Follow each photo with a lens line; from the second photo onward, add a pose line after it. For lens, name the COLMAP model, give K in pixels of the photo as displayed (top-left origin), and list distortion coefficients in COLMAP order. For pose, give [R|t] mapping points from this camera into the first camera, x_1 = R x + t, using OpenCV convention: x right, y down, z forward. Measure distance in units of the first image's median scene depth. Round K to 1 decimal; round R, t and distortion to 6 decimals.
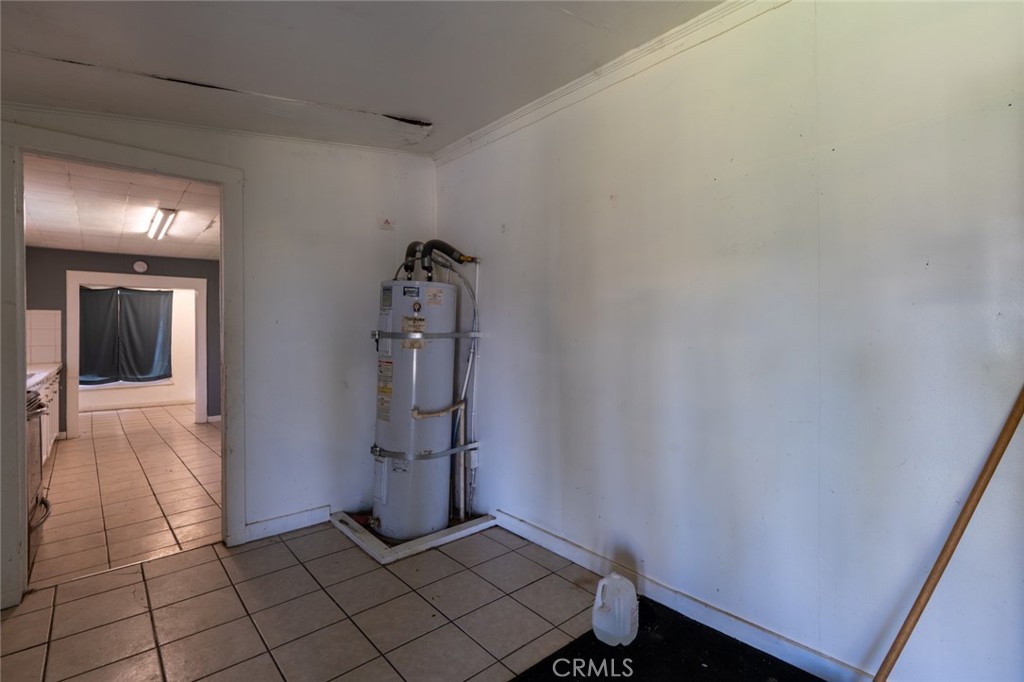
lens RADIAL K [[470.5, 0, 511.2], [0, 470.5, 330.8], [0, 0, 1]] dist [-0.018836, 0.009748]
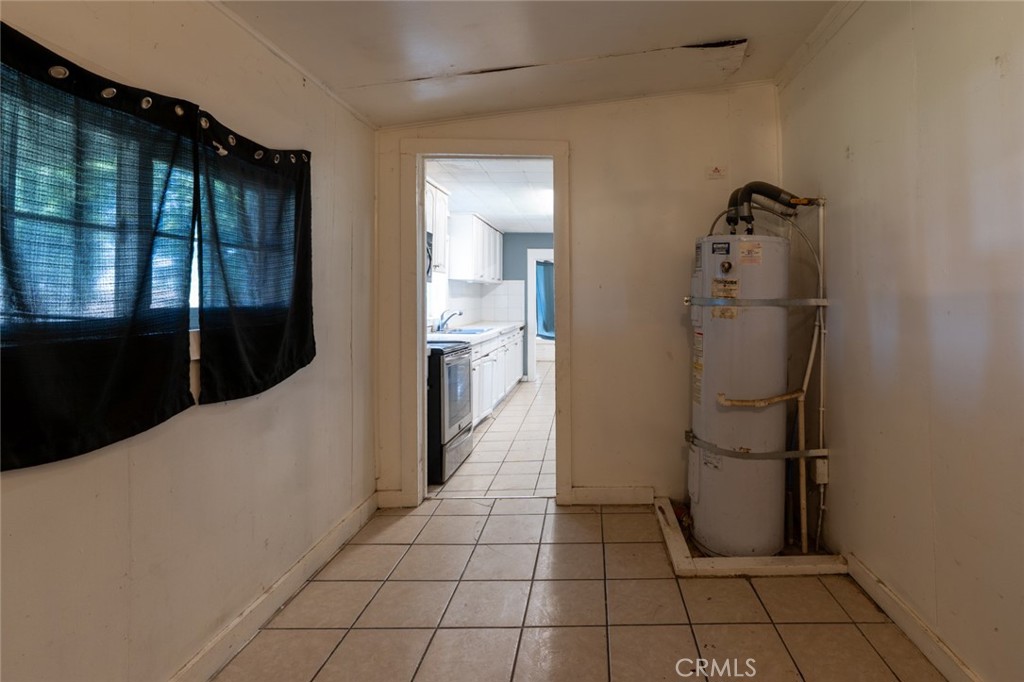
lens RADIAL K [[497.6, 0, 606.1], [0, 497.6, 283.2], [0, 0, 1]] dist [-0.003011, 0.000082]
pose [[0.768523, -0.013501, -0.639680, 0.178312], [-0.005445, 0.999603, -0.027639, 0.002178], [0.639799, 0.024724, 0.768144, 0.196272]]
